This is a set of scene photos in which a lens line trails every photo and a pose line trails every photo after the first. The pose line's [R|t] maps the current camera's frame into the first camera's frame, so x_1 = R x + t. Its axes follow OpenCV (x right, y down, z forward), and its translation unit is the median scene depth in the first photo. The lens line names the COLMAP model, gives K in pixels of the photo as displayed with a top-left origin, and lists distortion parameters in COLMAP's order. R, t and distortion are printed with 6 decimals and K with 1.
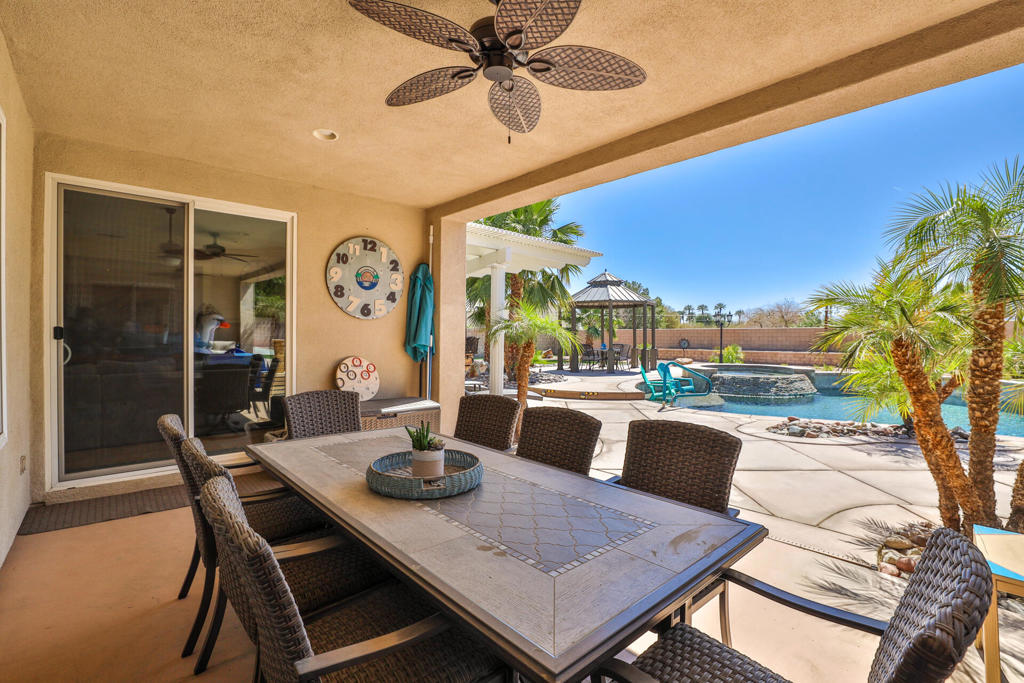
lens RADIAL K [[477.2, 0, 521.2], [0, 477.2, 333.8], [0, 0, 1]] dist [-0.022688, 0.000220]
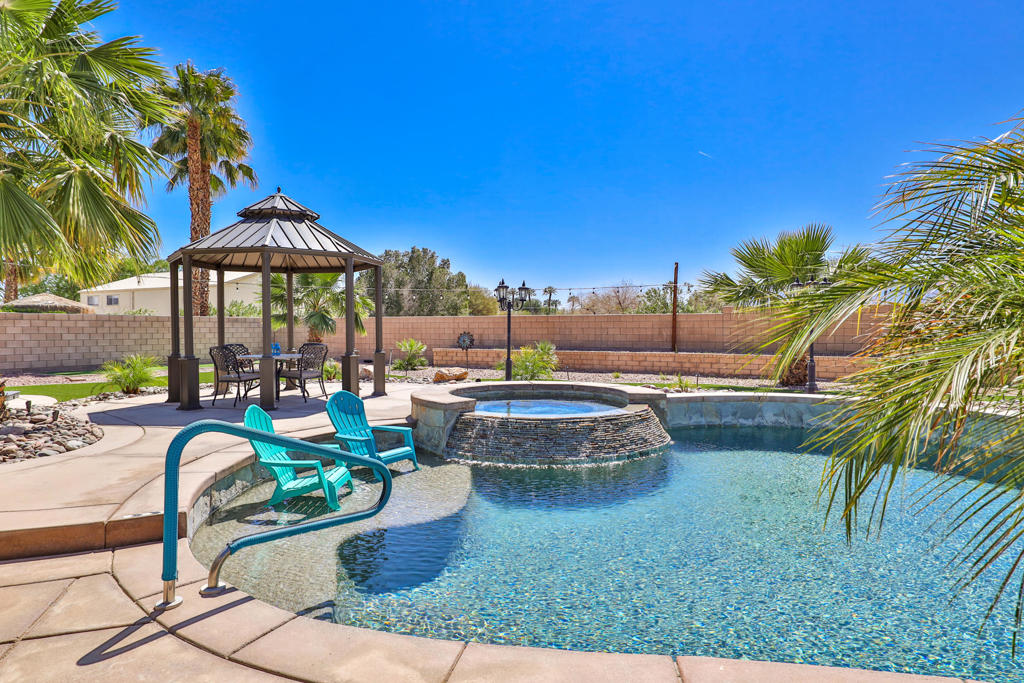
lens RADIAL K [[606.1, 0, 512.0], [0, 606.1, 341.5], [0, 0, 1]] dist [0.001205, 0.000016]
pose [[0.947608, -0.009475, 0.319296, 0.205141], [0.001131, 0.999653, 0.026307, 0.003038], [-0.319435, -0.024568, 0.947290, 0.349257]]
